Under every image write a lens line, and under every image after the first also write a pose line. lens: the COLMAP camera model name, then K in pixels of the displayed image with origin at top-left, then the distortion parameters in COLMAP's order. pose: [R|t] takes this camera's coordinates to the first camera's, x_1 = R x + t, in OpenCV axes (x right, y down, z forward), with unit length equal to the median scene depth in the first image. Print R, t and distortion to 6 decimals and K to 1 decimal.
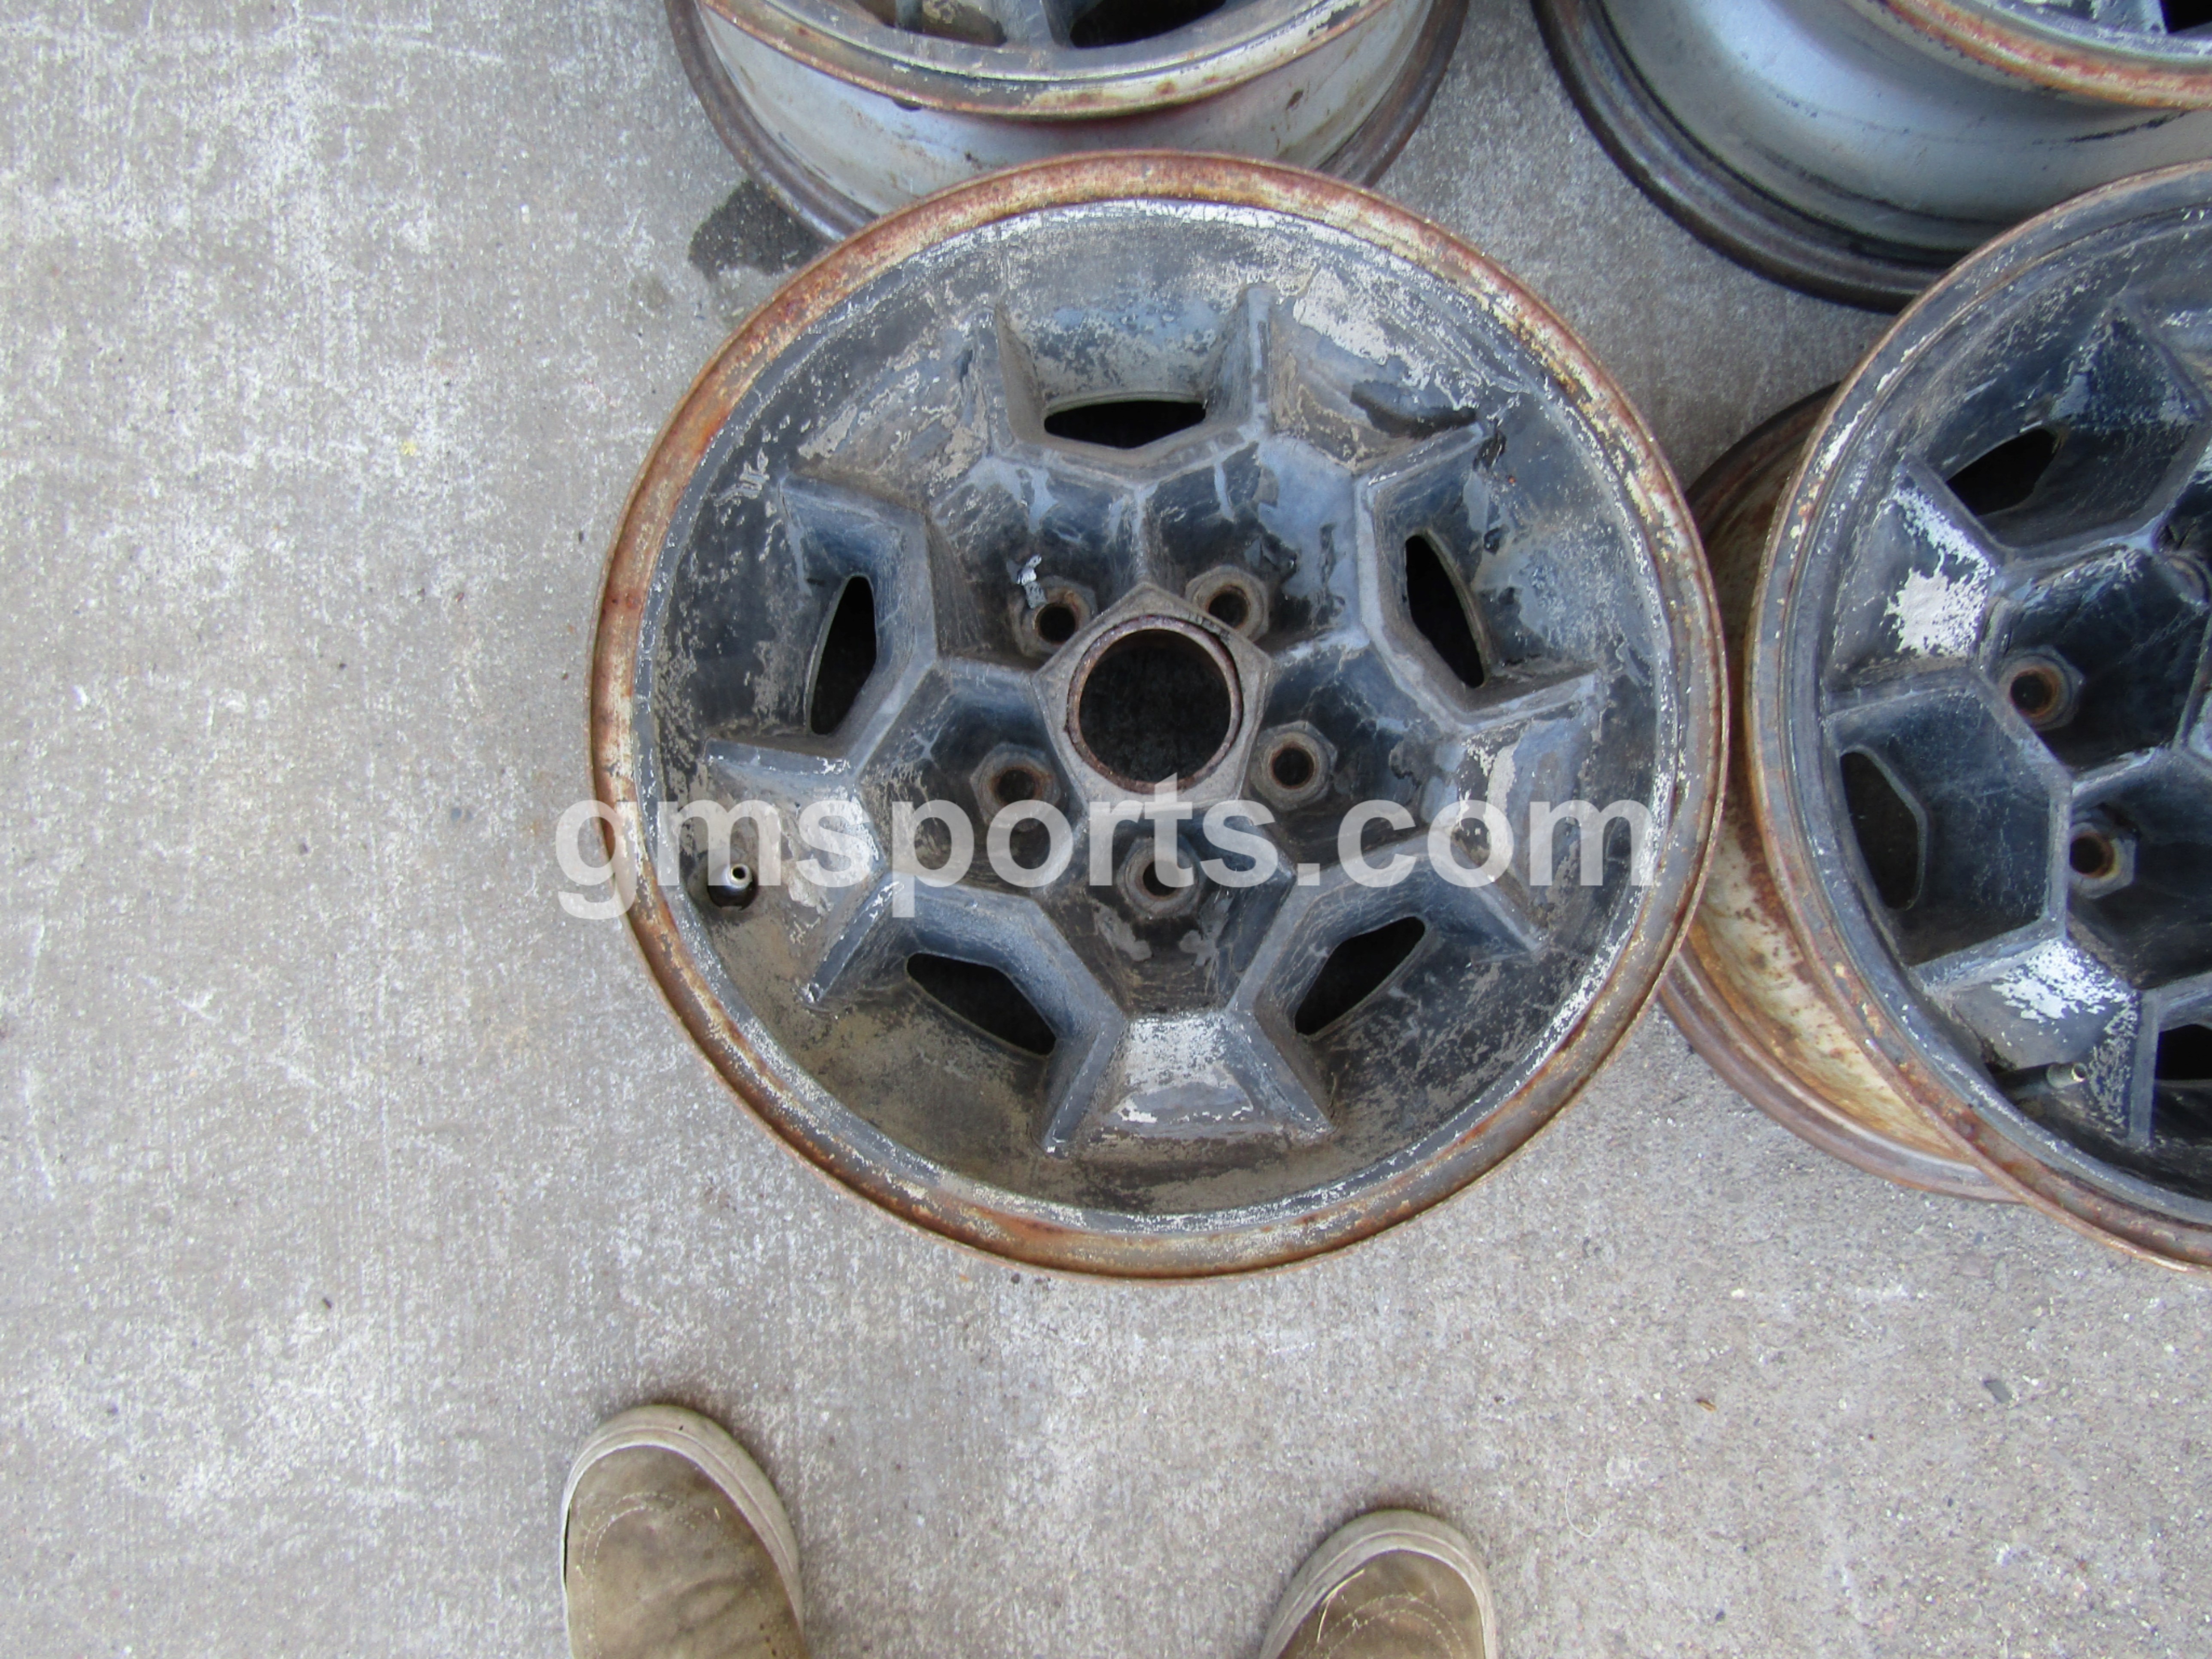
lens RADIAL K [[1711.1, 0, 1101.1], [0, 1711.1, 832.3], [0, 0, 1]] dist [-0.009251, 0.001774]
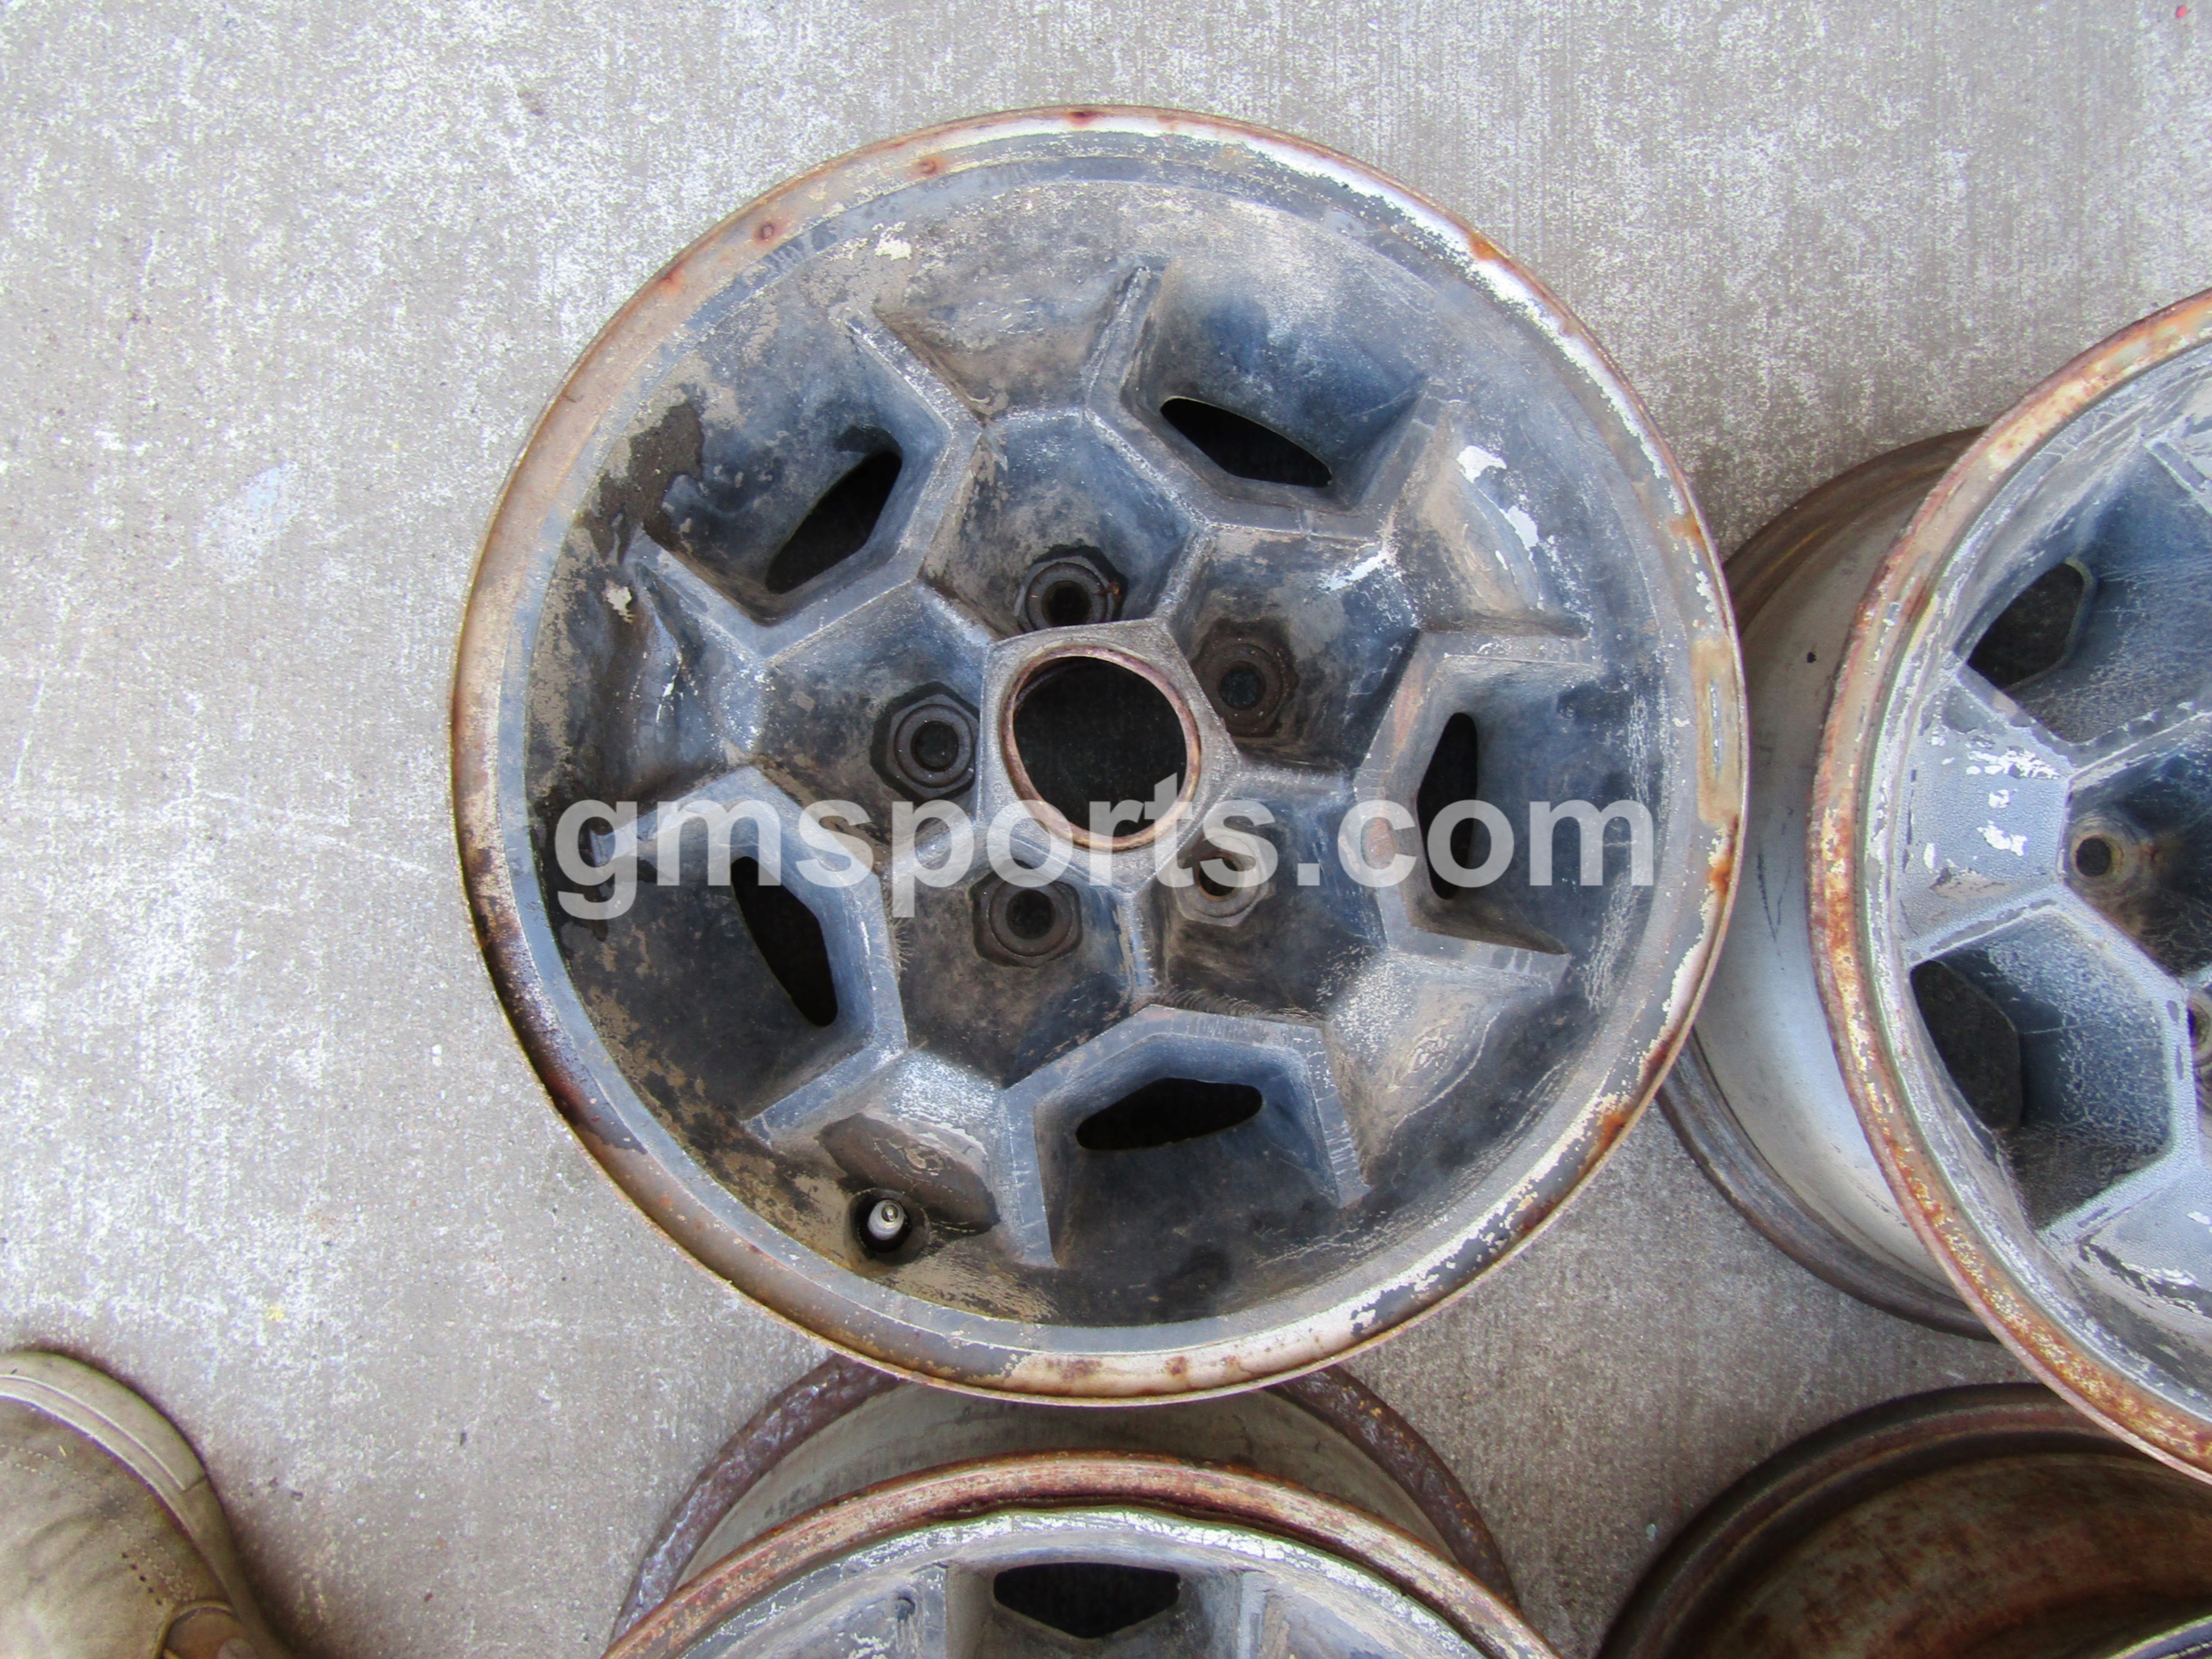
lens RADIAL K [[1711.1, 0, 1107.7], [0, 1711.1, 846.9], [0, 0, 1]] dist [-0.009251, 0.001774]
pose [[0.992844, 0.113349, 0.037586, -0.044579], [-0.114768, 0.992664, 0.038030, -0.565610], [-0.033000, -0.042071, 0.998569, 0.130458]]
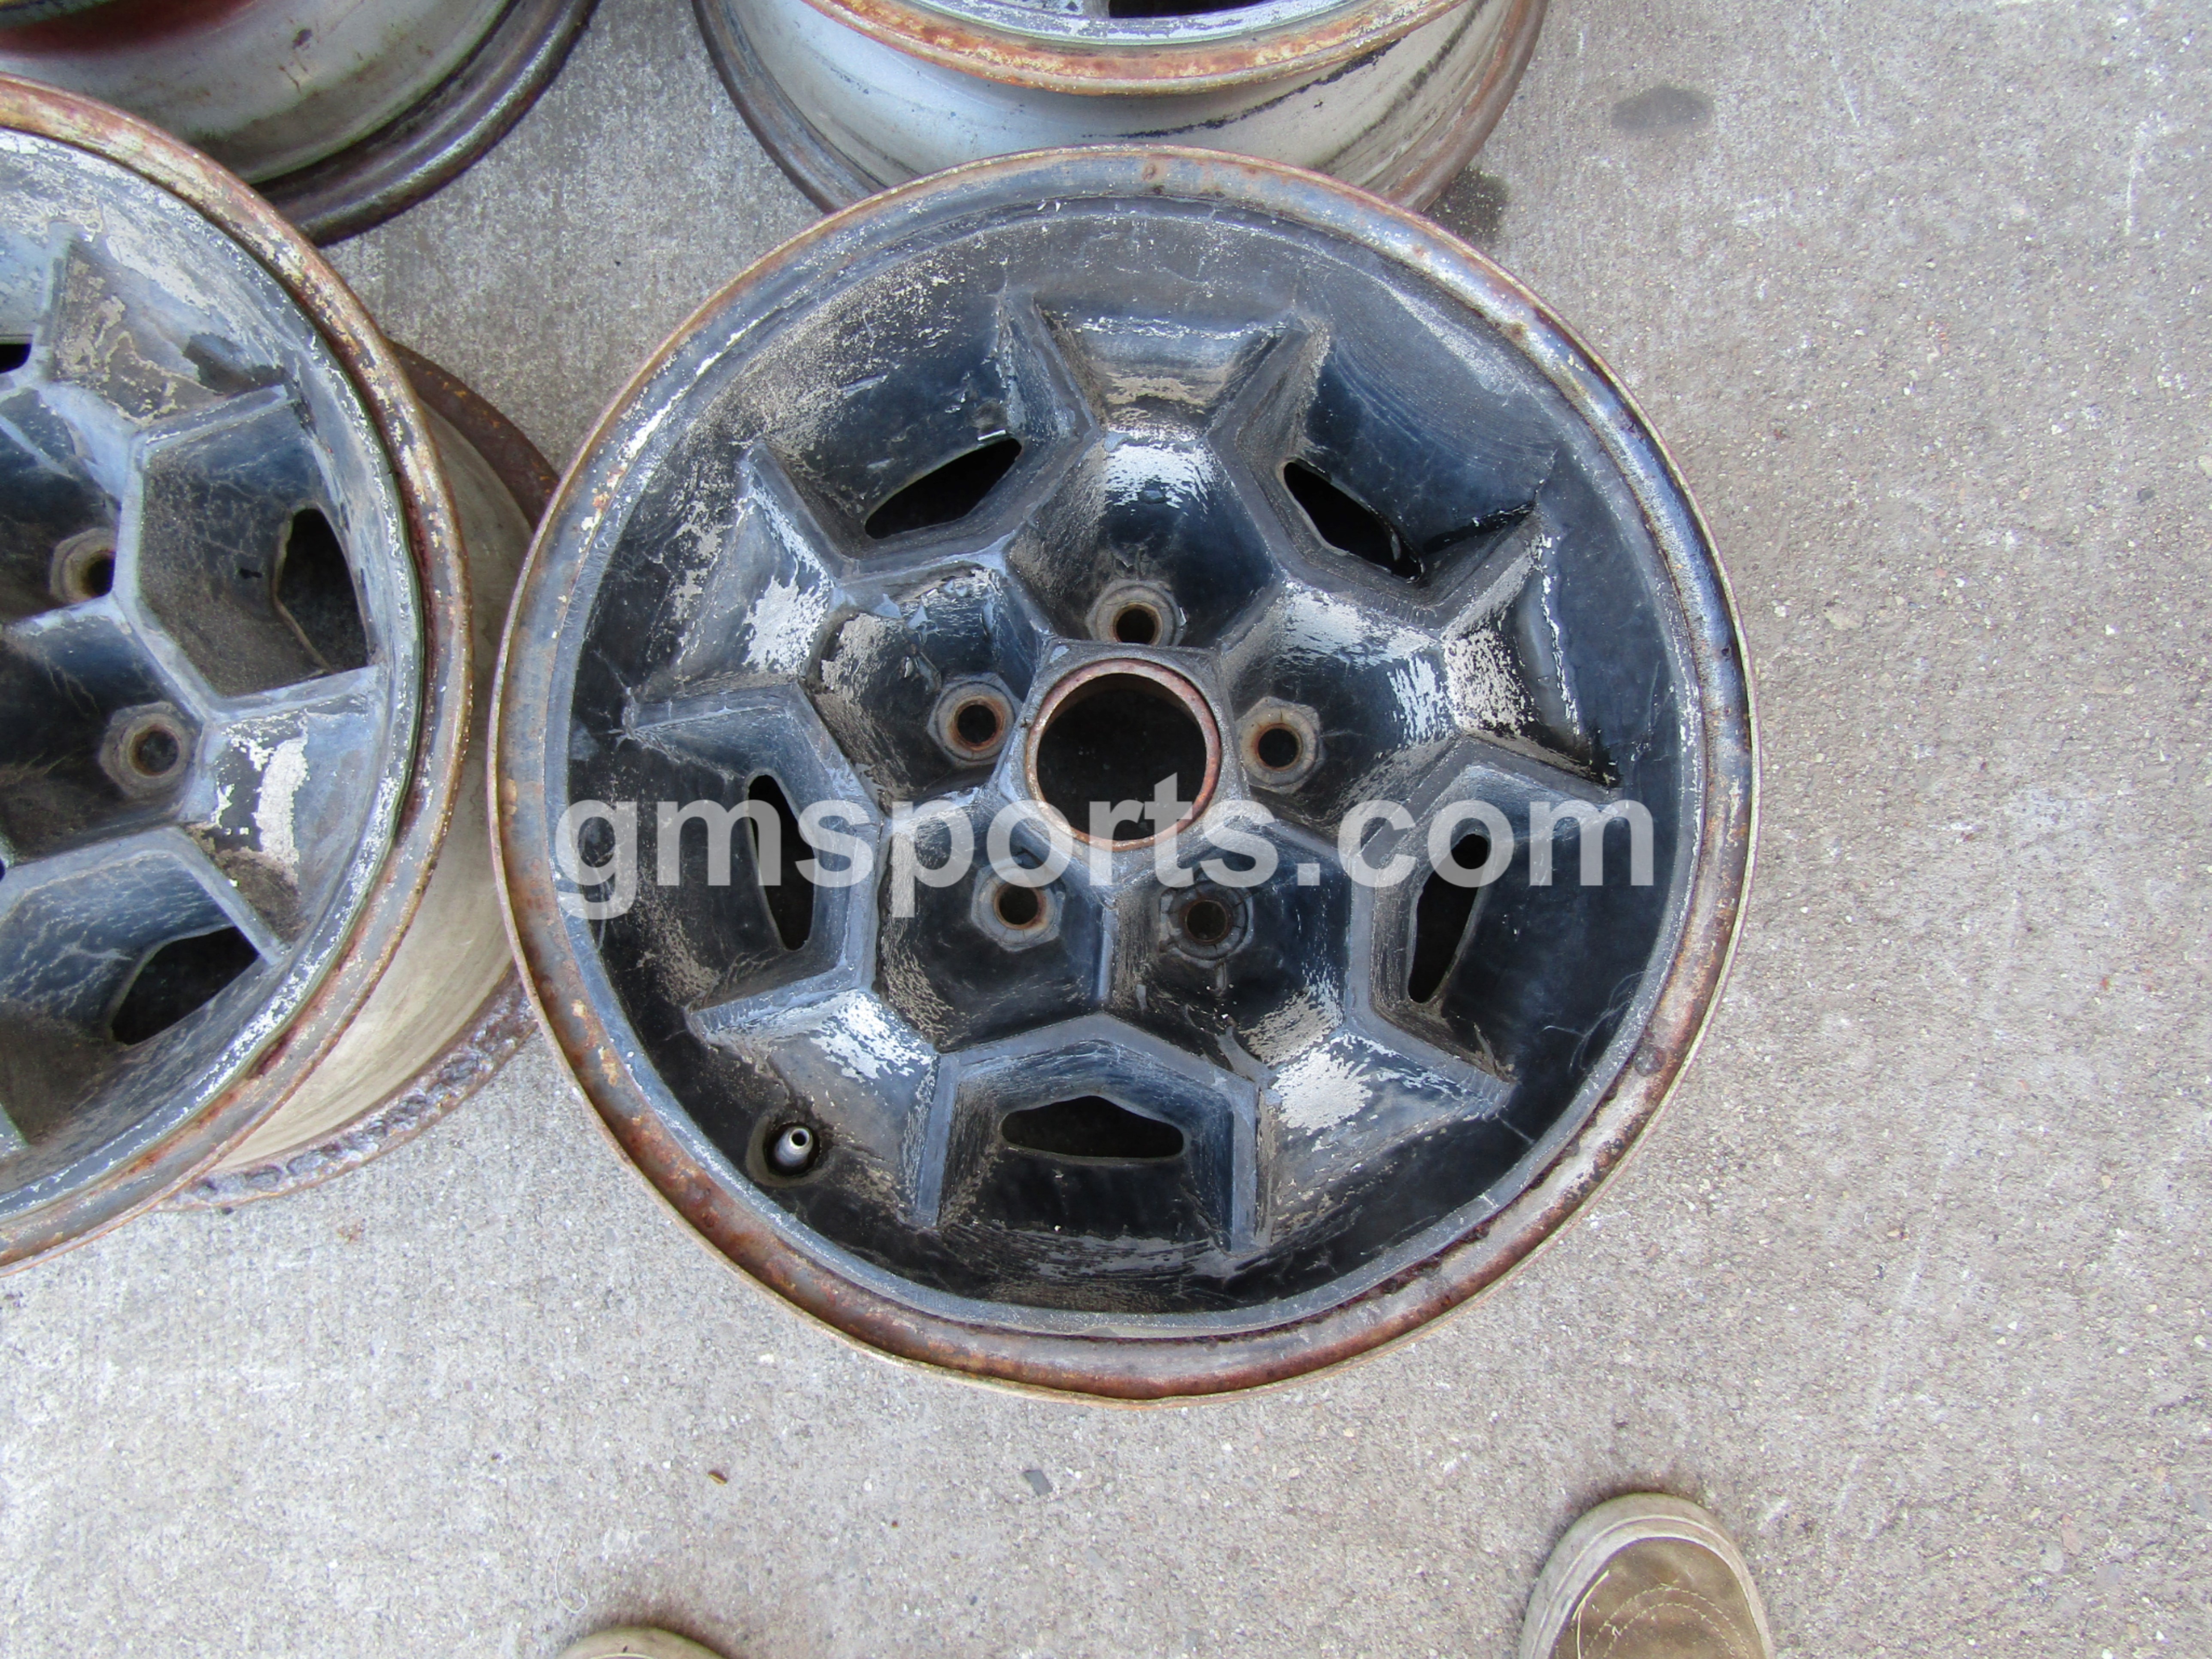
lens RADIAL K [[1711.1, 0, 1104.2], [0, 1711.1, 830.9], [0, 0, 1]] dist [-0.009251, 0.001774]
pose [[0.997805, 0.065074, 0.012264, 0.528893], [-0.064911, 0.997803, -0.013223, -0.014609], [-0.013097, 0.012398, 0.999837, 0.069865]]
